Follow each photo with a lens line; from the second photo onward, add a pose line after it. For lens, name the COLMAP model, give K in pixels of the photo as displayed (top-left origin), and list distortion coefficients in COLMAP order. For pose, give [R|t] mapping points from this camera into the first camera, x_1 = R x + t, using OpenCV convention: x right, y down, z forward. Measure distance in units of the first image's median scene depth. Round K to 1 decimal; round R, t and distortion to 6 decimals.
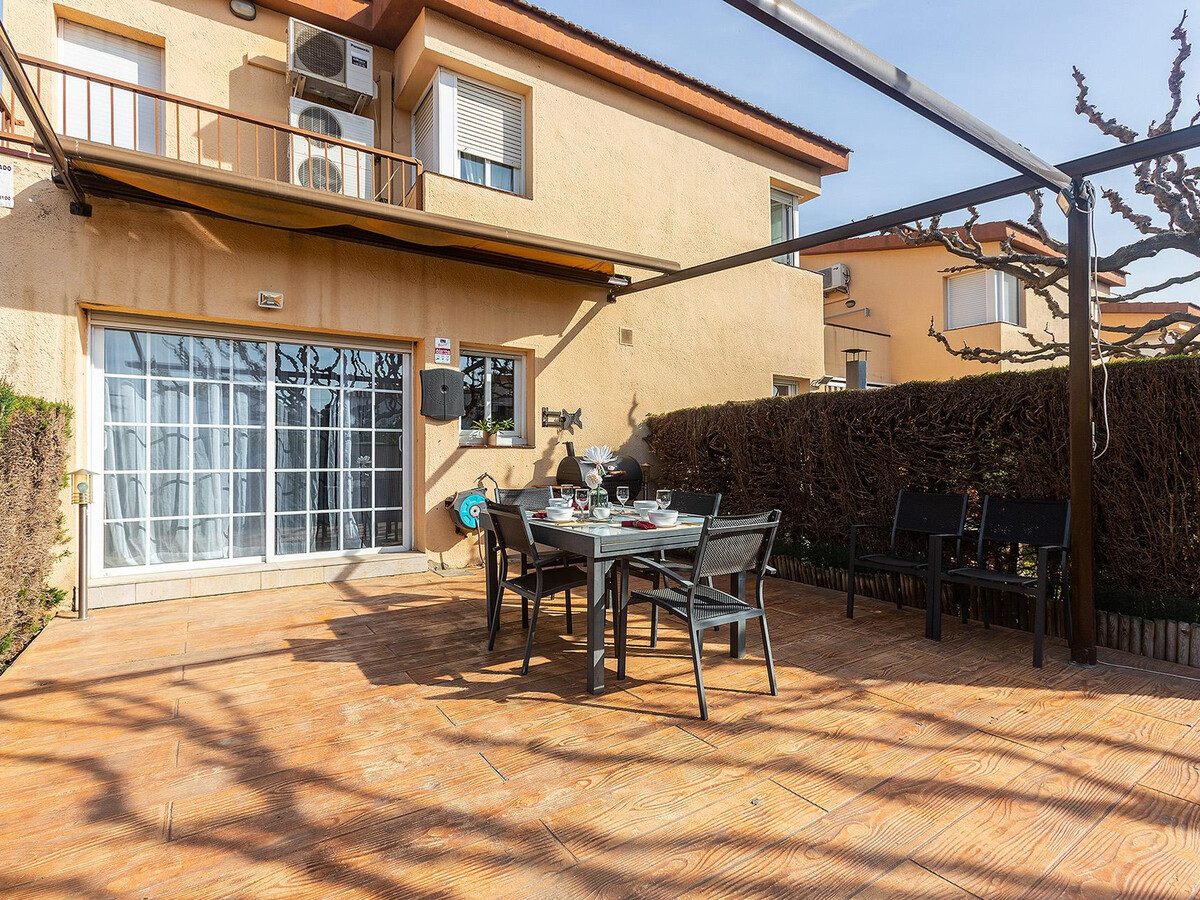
lens RADIAL K [[601.7, 0, 588.6], [0, 601.7, 450.9], [0, 0, 1]] dist [-0.028714, 0.023910]
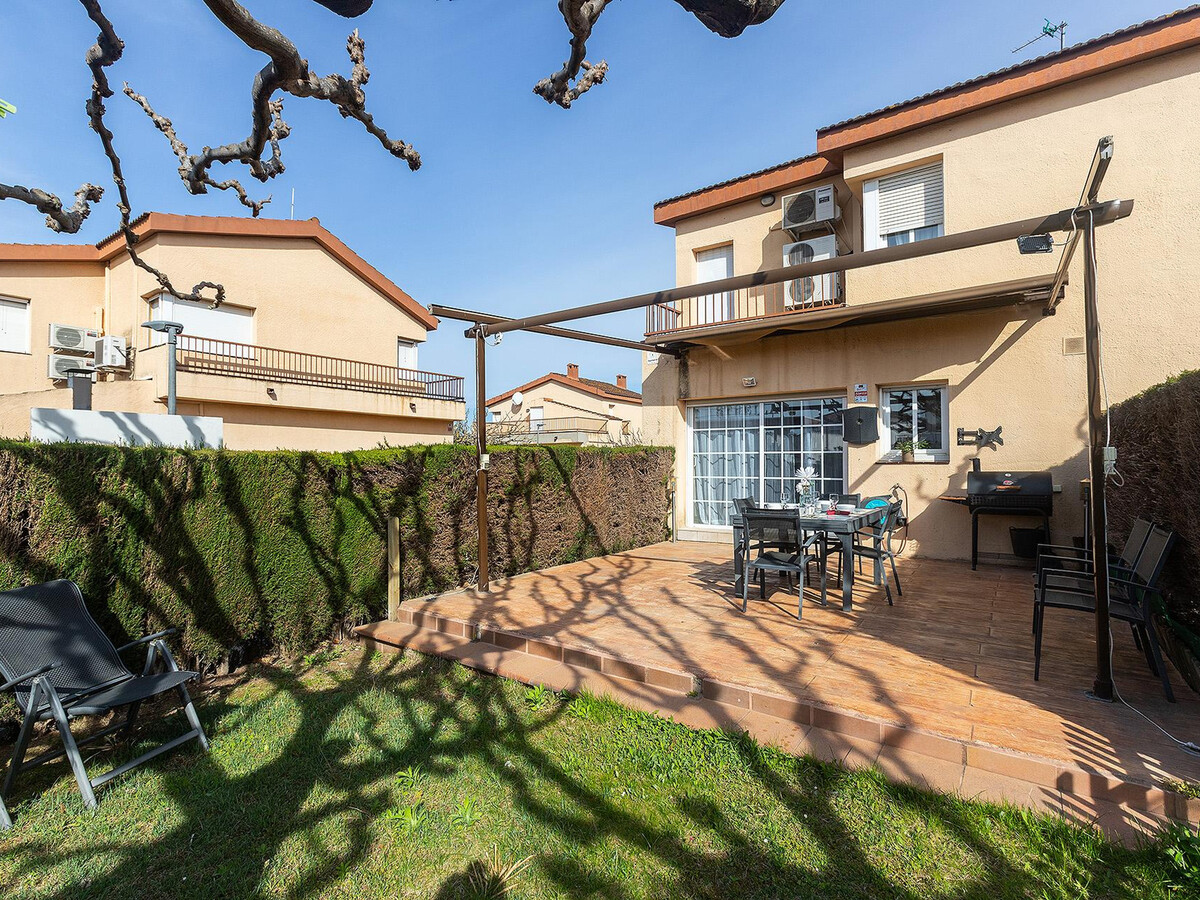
lens RADIAL K [[601.7, 0, 588.6], [0, 601.7, 450.9], [0, 0, 1]] dist [-0.028714, 0.023910]
pose [[0.353836, -0.019334, -0.935108, 0.822270], [0.009845, 0.999808, -0.016947, -0.018739], [0.935256, -0.003210, 0.353959, -0.063964]]
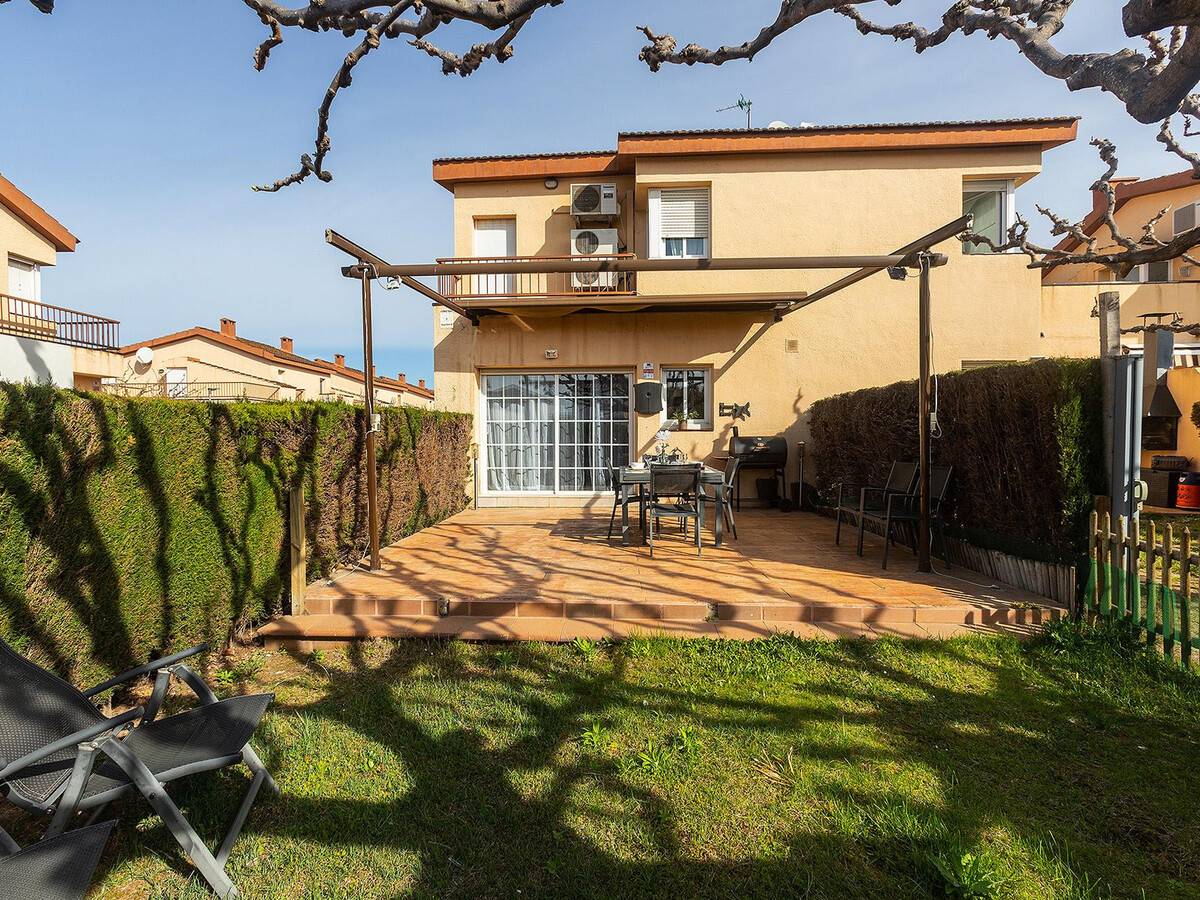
lens RADIAL K [[601.7, 0, 588.6], [0, 601.7, 450.9], [0, 0, 1]] dist [-0.028714, 0.023910]
pose [[0.809863, 0.010788, -0.586519, 0.580784], [0.007491, 0.999559, 0.028729, -0.000359], [0.586571, -0.027660, 0.809426, -0.406420]]
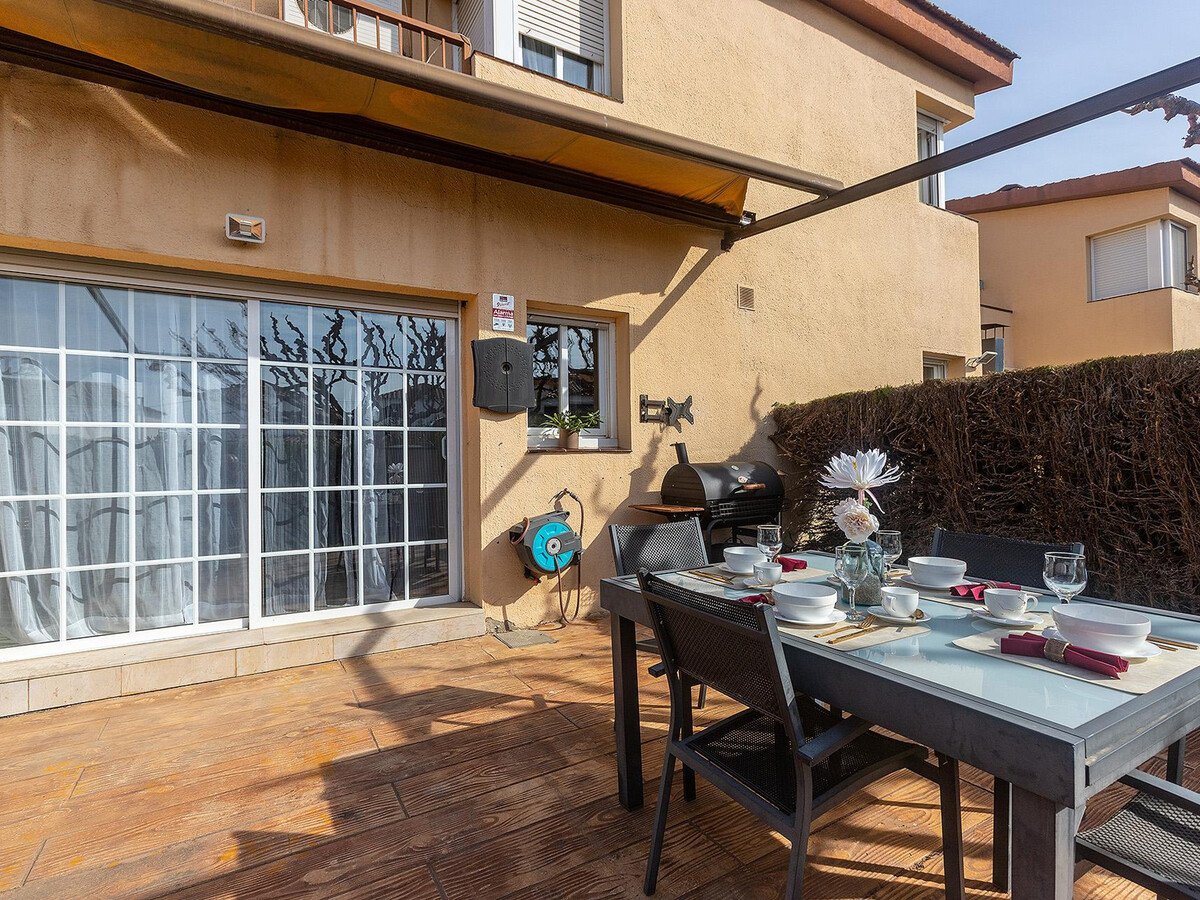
lens RADIAL K [[601.7, 0, 588.6], [0, 601.7, 450.9], [0, 0, 1]] dist [-0.028714, 0.023910]
pose [[0.998327, -0.011235, -0.056726, -0.109740], [0.011174, 0.999937, -0.001384, -0.006381], [0.056738, 0.000748, 0.998389, 0.322971]]
